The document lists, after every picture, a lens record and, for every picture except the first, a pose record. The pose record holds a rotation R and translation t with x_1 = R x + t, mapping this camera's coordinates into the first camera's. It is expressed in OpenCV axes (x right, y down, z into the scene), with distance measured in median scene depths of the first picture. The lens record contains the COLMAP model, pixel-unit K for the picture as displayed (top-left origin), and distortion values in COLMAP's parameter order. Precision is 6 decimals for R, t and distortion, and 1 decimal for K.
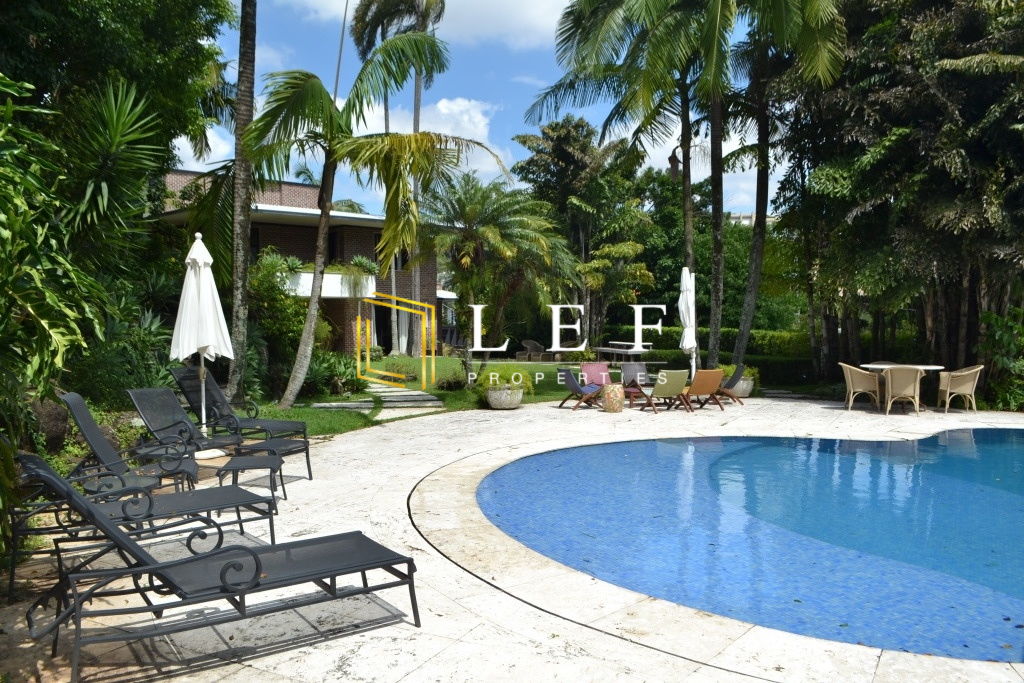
lens RADIAL K [[811.3, 0, 511.1], [0, 811.3, 343.5], [0, 0, 1]] dist [-0.087673, 0.005653]
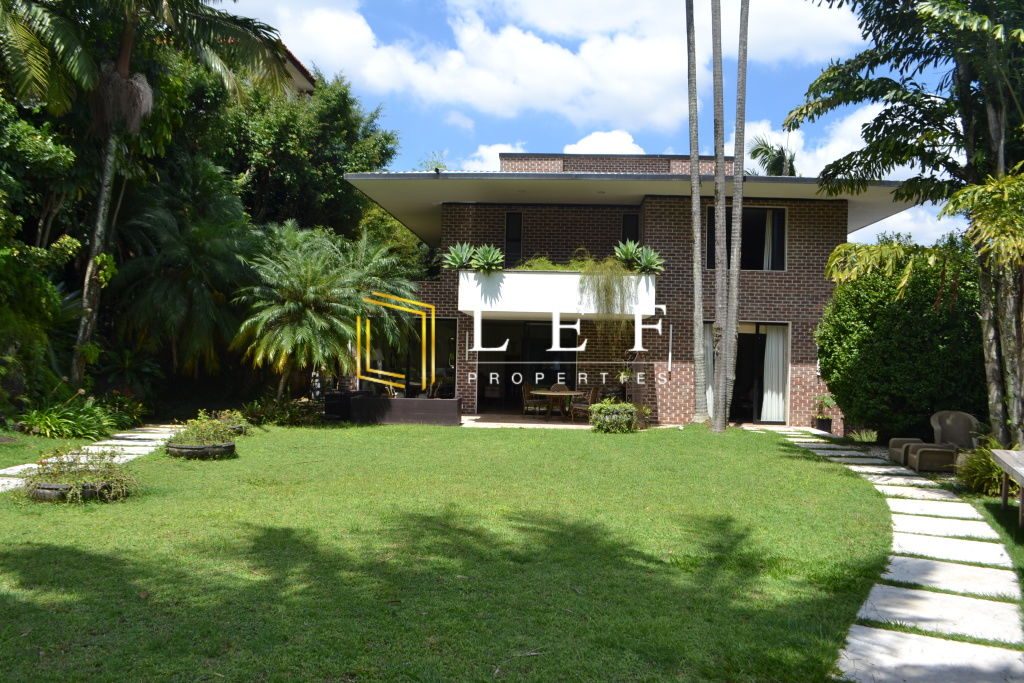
lens RADIAL K [[811.3, 0, 512.4], [0, 811.3, 349.7], [0, 0, 1]] dist [-0.087673, 0.005653]
pose [[0.664605, 0.009757, -0.747131, 0.454415], [-0.047262, 0.998461, -0.029003, -0.033848], [0.745699, 0.054587, 0.664044, 1.441427]]
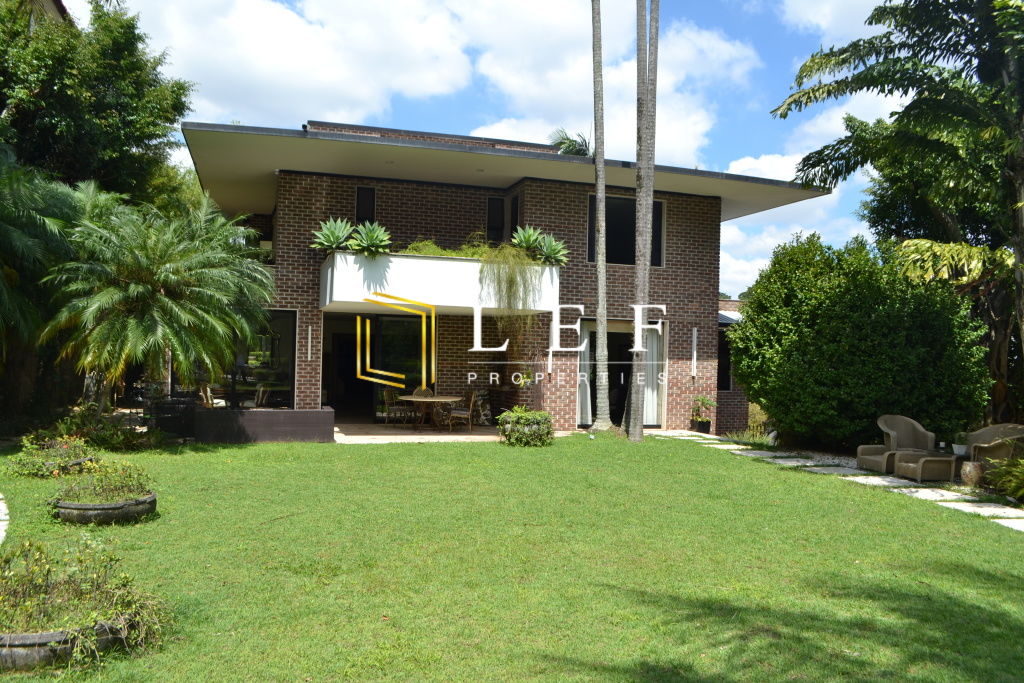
lens RADIAL K [[811.3, 0, 496.9], [0, 811.3, 366.2], [0, 0, 1]] dist [-0.087673, 0.005653]
pose [[0.882193, 0.028510, -0.470024, 0.078638], [-0.041078, 0.999020, -0.016503, -0.036262], [0.469093, 0.033866, 0.882499, 1.403780]]
